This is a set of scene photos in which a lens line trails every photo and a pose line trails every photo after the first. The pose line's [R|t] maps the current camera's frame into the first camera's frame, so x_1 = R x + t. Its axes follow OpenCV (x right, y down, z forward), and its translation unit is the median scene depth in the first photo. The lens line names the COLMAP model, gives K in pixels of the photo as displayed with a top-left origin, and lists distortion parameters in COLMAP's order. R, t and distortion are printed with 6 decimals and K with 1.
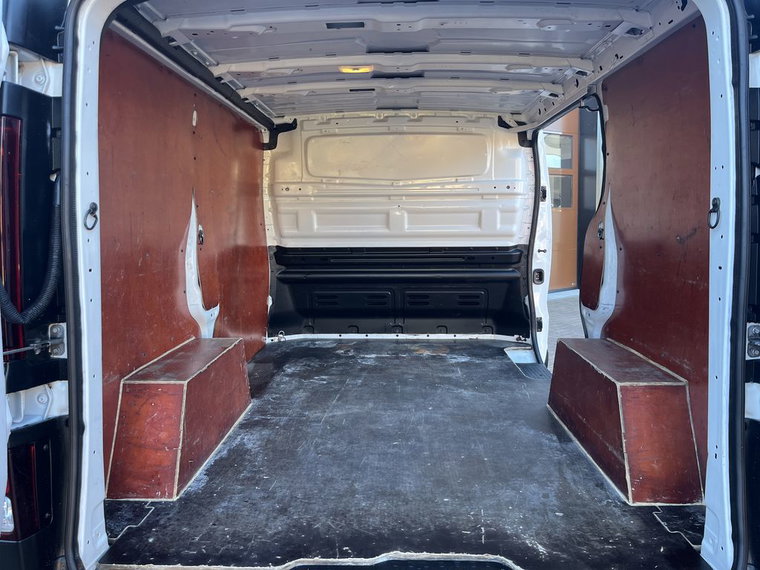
lens RADIAL K [[577.7, 0, 379.6], [0, 577.7, 284.7], [0, 0, 1]] dist [0.058823, -0.074938]
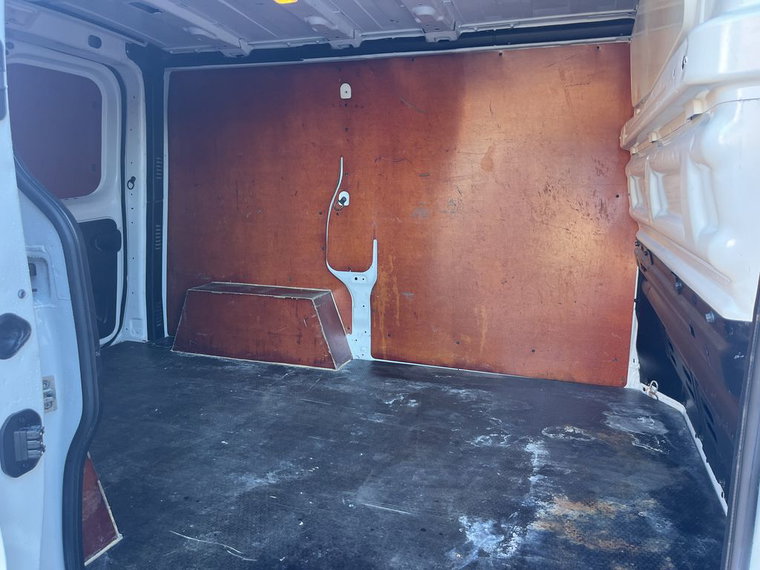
lens RADIAL K [[577.7, 0, 379.1], [0, 577.7, 285.8], [0, 0, 1]] dist [0.058823, -0.074938]
pose [[-0.302977, 0.155843, -0.940169, 0.811517], [-0.116169, 0.973142, 0.198744, -0.176145], [0.945891, 0.169433, -0.276735, 1.587396]]
